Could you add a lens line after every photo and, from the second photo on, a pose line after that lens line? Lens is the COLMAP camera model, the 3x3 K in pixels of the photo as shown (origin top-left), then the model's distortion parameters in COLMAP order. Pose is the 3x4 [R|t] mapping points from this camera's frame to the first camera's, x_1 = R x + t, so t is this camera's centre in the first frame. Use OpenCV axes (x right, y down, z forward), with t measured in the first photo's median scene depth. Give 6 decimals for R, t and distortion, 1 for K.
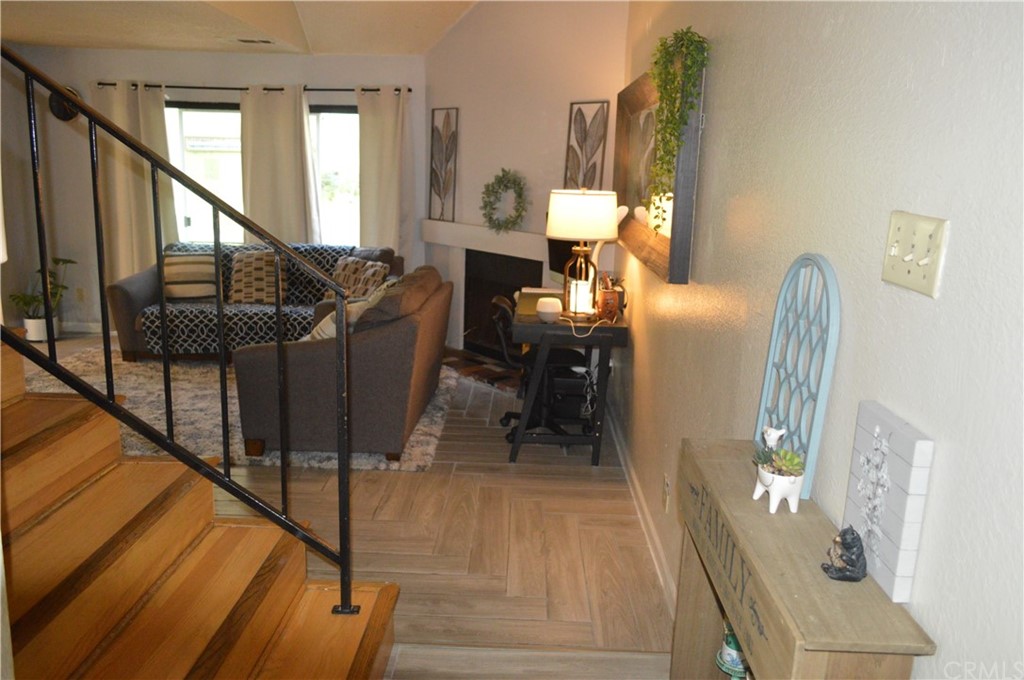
lens RADIAL K [[849.5, 0, 507.3], [0, 849.5, 334.6], [0, 0, 1]] dist [-0.009679, -0.003980]
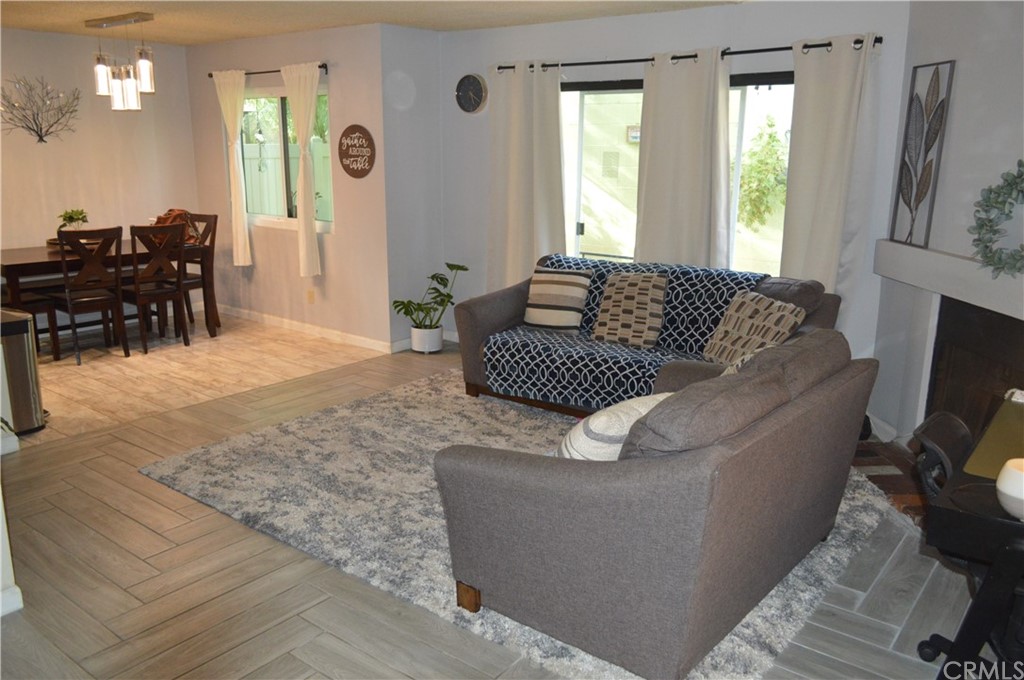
lens RADIAL K [[821.2, 0, 492.4], [0, 821.2, 332.0], [0, 0, 1]] dist [-0.006969, -0.001629]
pose [[0.796039, 0.111060, -0.594969, 0.047723], [-0.103933, 0.993502, 0.046395, -0.068359], [0.596255, 0.024905, 0.802409, 0.341983]]
